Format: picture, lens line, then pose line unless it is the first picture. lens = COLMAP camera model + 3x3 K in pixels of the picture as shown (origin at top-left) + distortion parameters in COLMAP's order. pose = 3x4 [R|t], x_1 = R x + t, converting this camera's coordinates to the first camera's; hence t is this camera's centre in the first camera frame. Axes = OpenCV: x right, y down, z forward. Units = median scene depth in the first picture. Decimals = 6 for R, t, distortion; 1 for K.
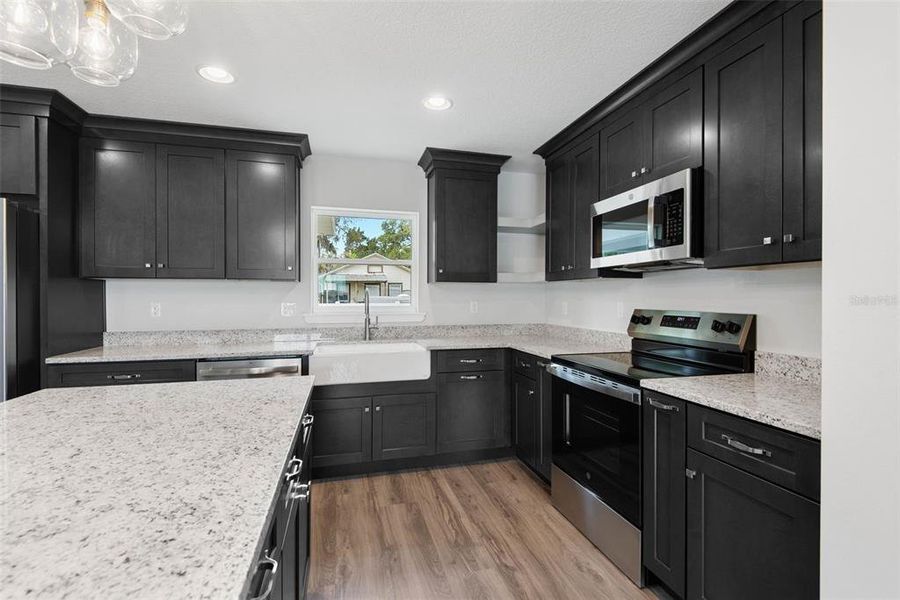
lens RADIAL K [[411.3, 0, 453.2], [0, 411.3, 298.5], [0, 0, 1]] dist [0.012812, -0.000821]
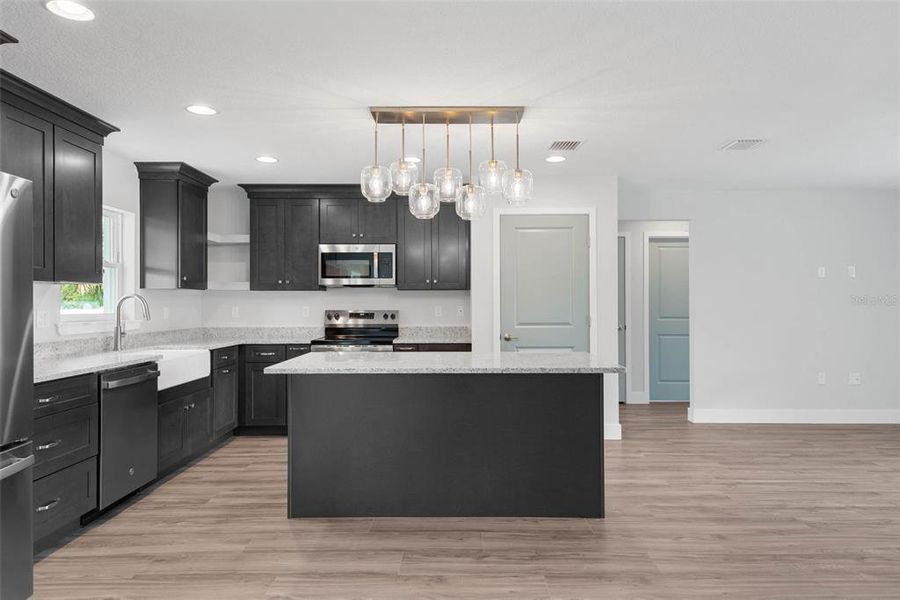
lens RADIAL K [[564.4, 0, 453.7], [0, 564.4, 298.9], [0, 0, 1]] dist [0.014571, 0.002531]
pose [[0.265248, 0.006178, 0.964160, -1.365335], [0.007449, 0.999936, -0.008456, 0.003552], [-0.964151, 0.009425, 0.265185, -0.062369]]
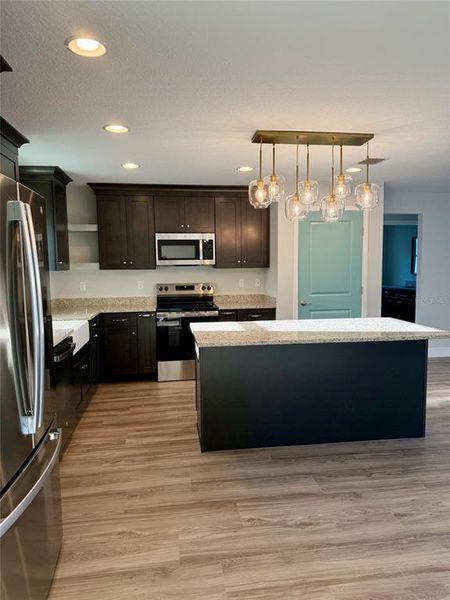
lens RADIAL K [[414.5, 0, 225.0], [0, 414.5, 300.0], [0, 0, 1]] dist [0.024168, -0.002750]
pose [[0.129981, -0.087231, 0.987672, -1.394544], [0.016390, 0.996175, 0.085825, -0.059349], [-0.991381, 0.005032, 0.130914, 0.335250]]
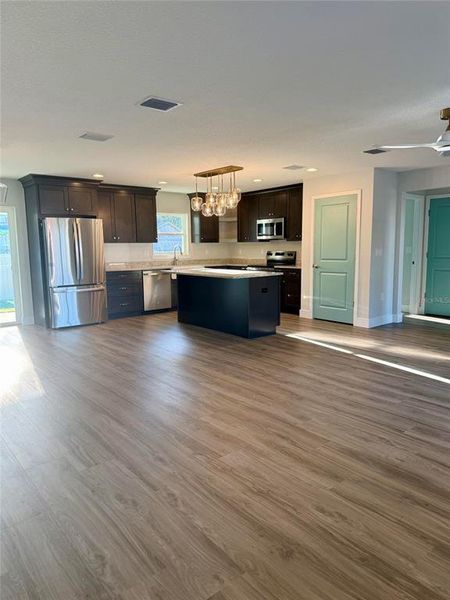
lens RADIAL K [[414.5, 0, 225.0], [0, 414.5, 300.0], [0, 0, 1]] dist [0.024168, -0.002750]
pose [[0.915815, -0.064149, 0.396443, -1.080311], [0.015941, 0.992189, 0.123722, -0.002401], [-0.401283, -0.106987, 0.909684, -1.714656]]
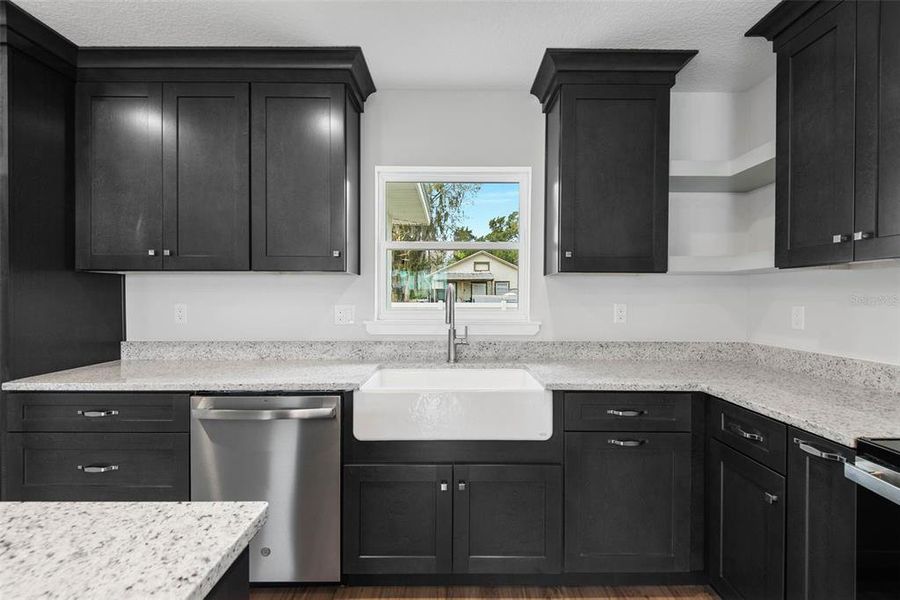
lens RADIAL K [[411.3, 0, 453.2], [0, 411.3, 298.5], [0, 0, 1]] dist [0.012812, -0.000821]
pose [[0.966506, 0.004297, -0.256608, -0.041514], [-0.003491, 0.999987, 0.003598, -0.004222], [0.256620, -0.002582, 0.966509, 0.398763]]
